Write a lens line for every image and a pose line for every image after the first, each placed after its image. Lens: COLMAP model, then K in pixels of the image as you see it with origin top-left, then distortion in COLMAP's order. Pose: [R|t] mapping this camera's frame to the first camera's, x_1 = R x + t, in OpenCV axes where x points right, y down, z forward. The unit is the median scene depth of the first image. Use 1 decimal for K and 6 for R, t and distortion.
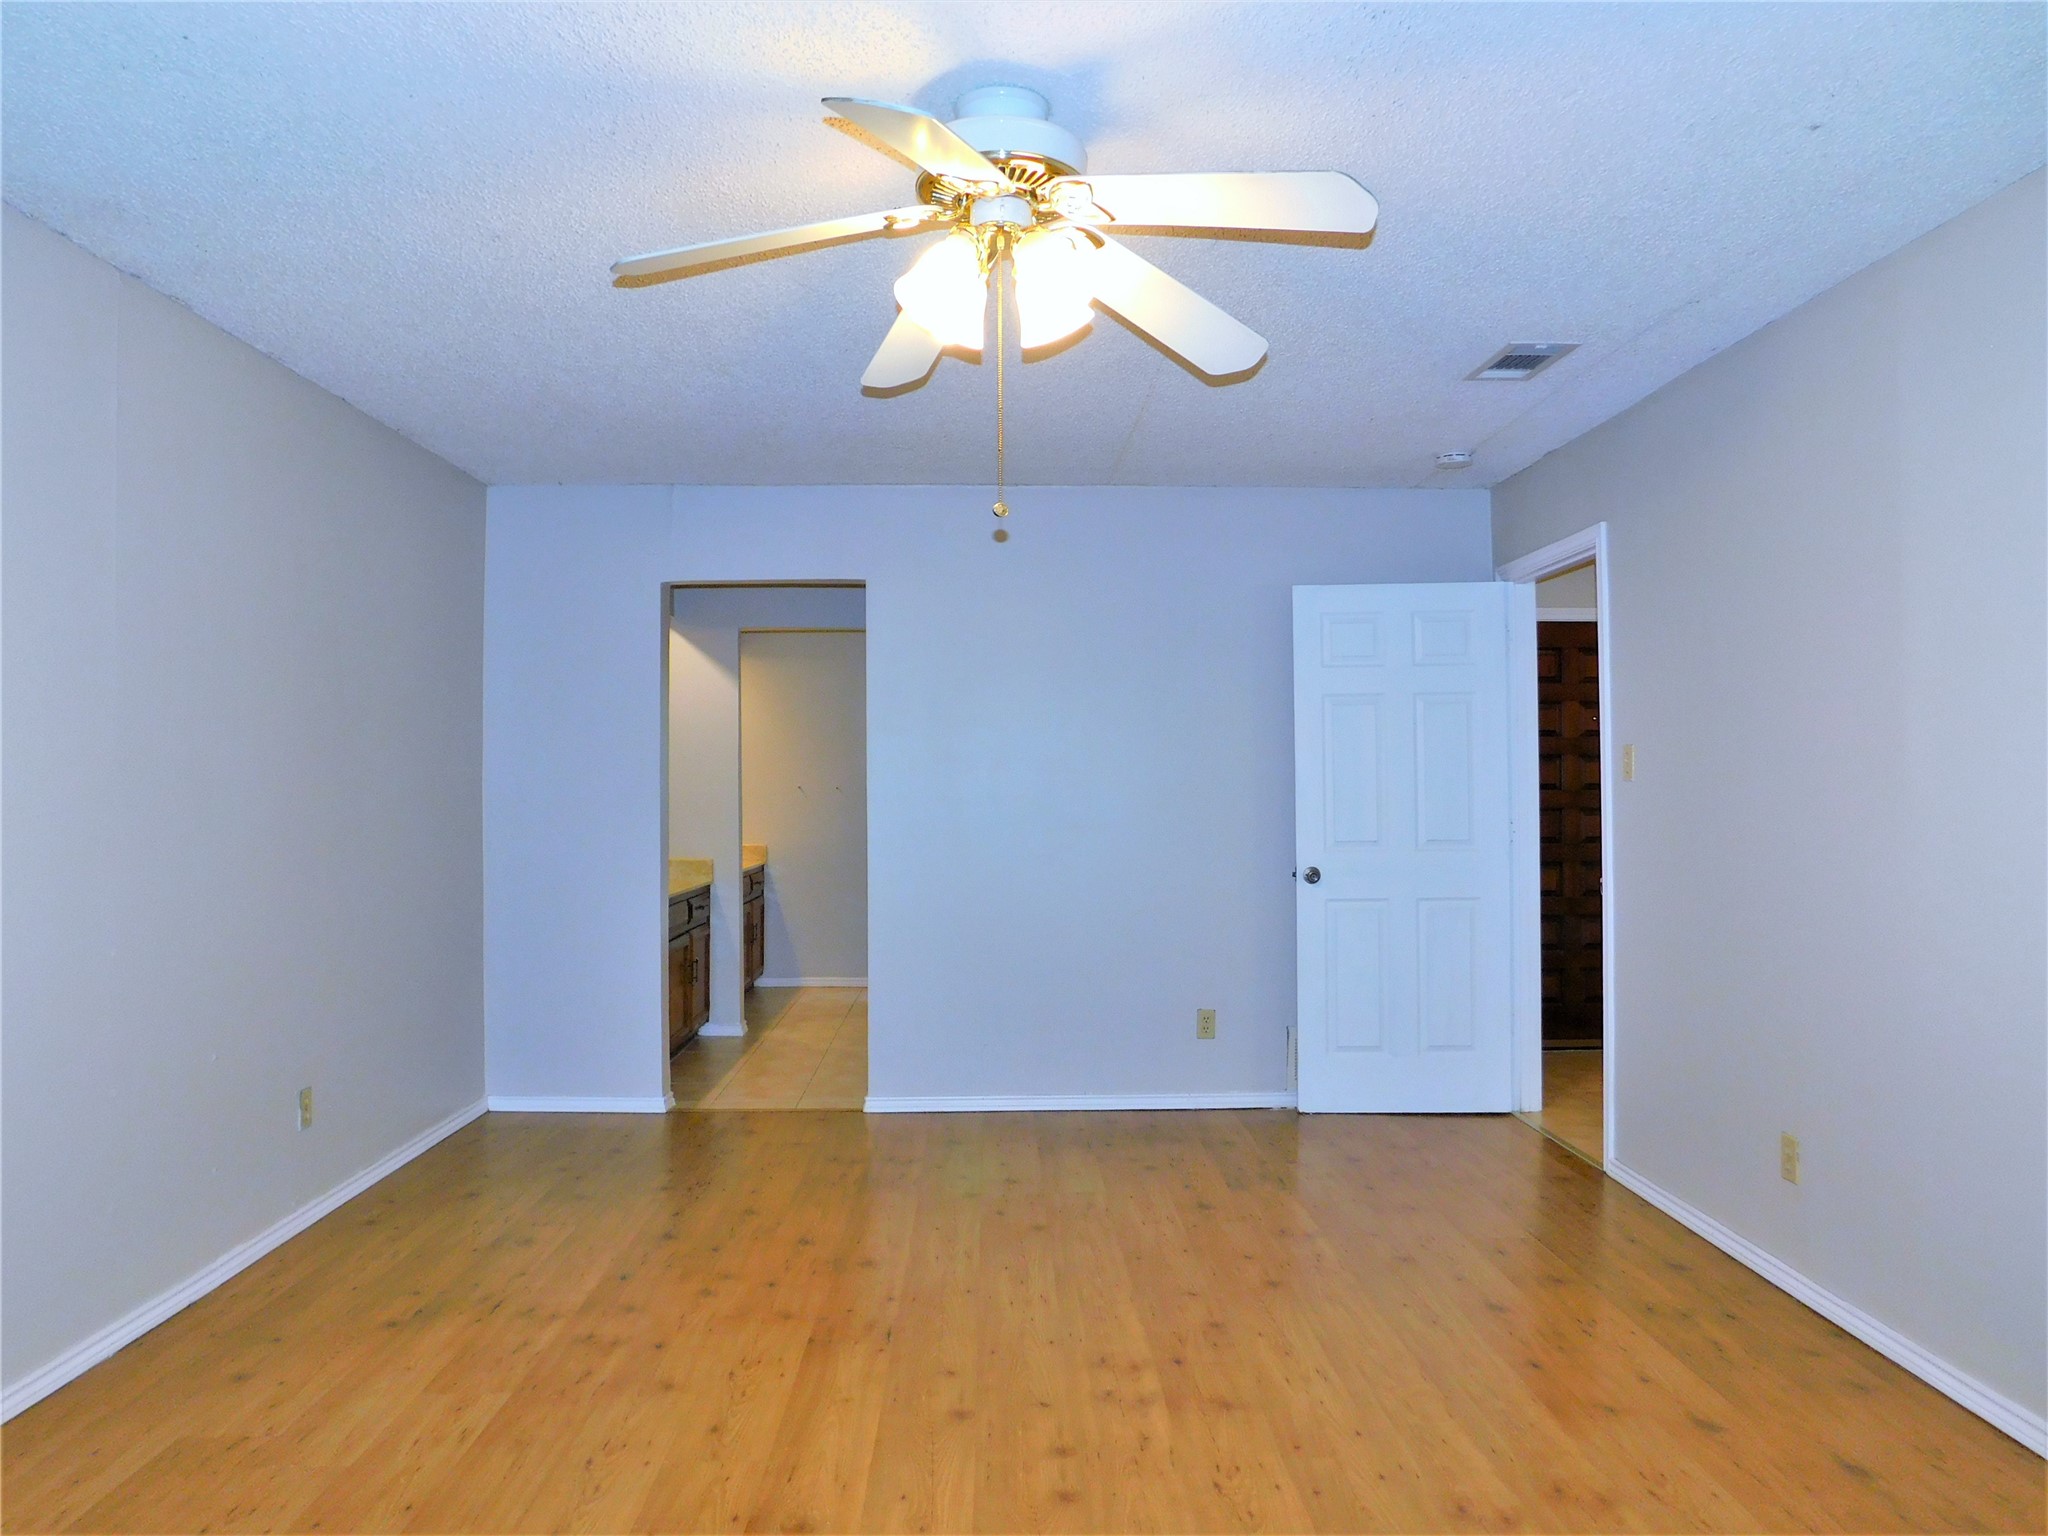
lens RADIAL K [[1358.0, 0, 1024.8], [0, 1358.0, 777.9], [0, 0, 1]] dist [-0.037748, 0.027510]
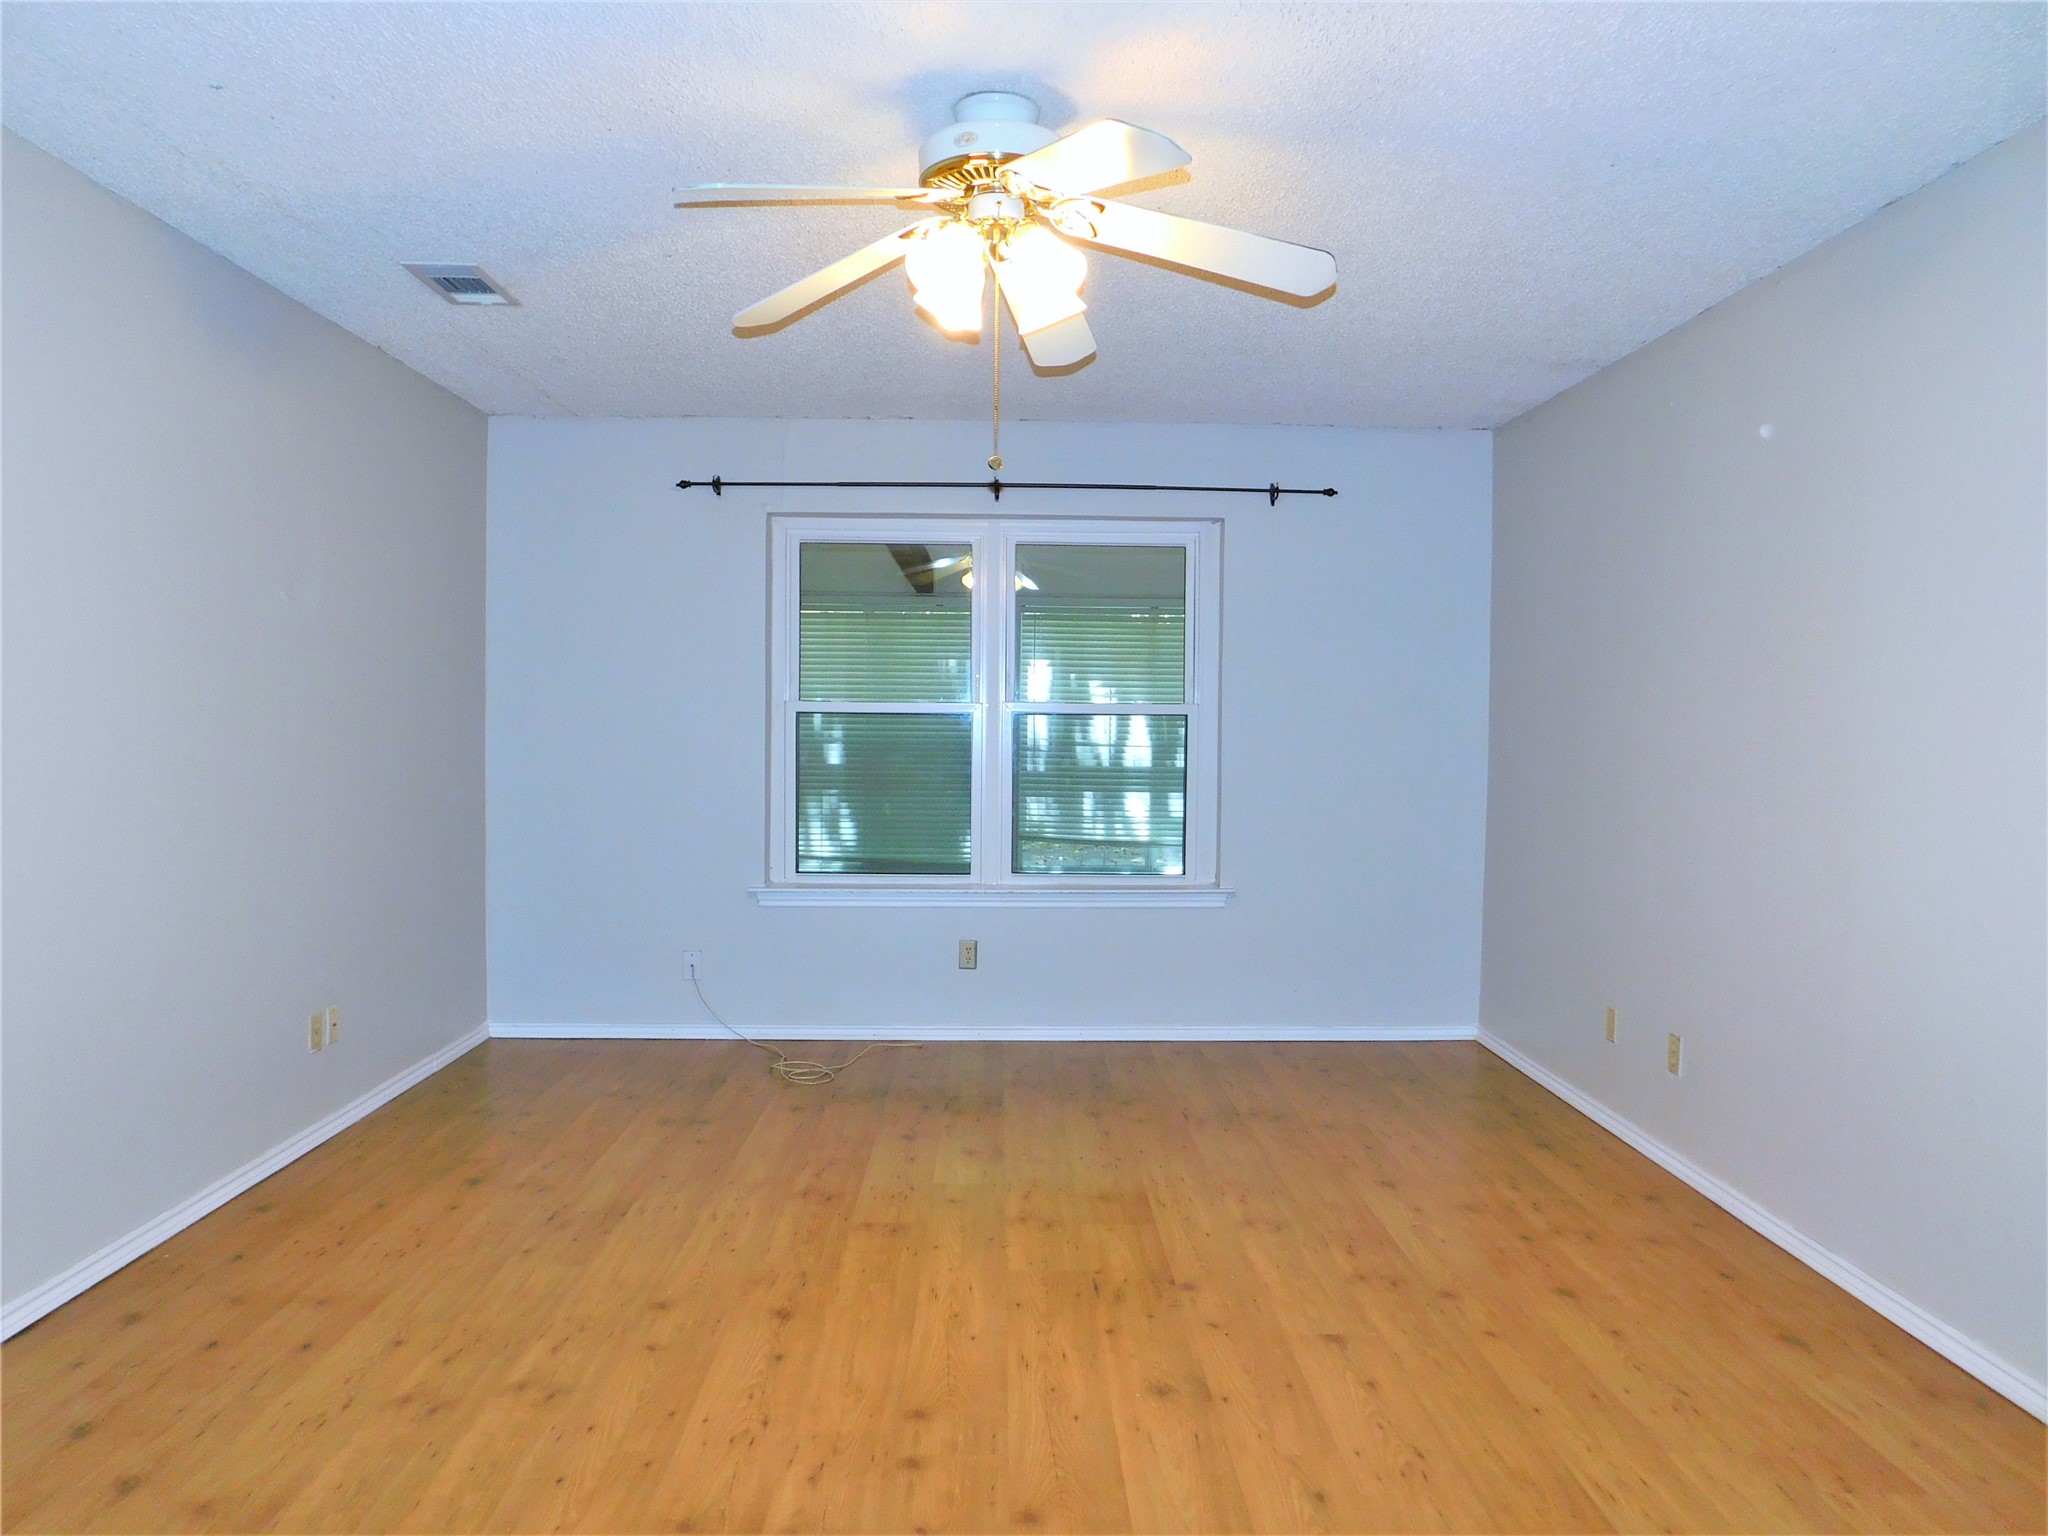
lens RADIAL K [[1358.0, 0, 1033.5], [0, 1358.0, 769.4], [0, 0, 1]] dist [-0.037748, 0.027510]
pose [[-0.999873, -0.014951, -0.005461, -0.042652], [-0.015126, 0.999323, 0.033542, 0.004497], [0.004956, 0.033620, -0.999422, 1.930103]]
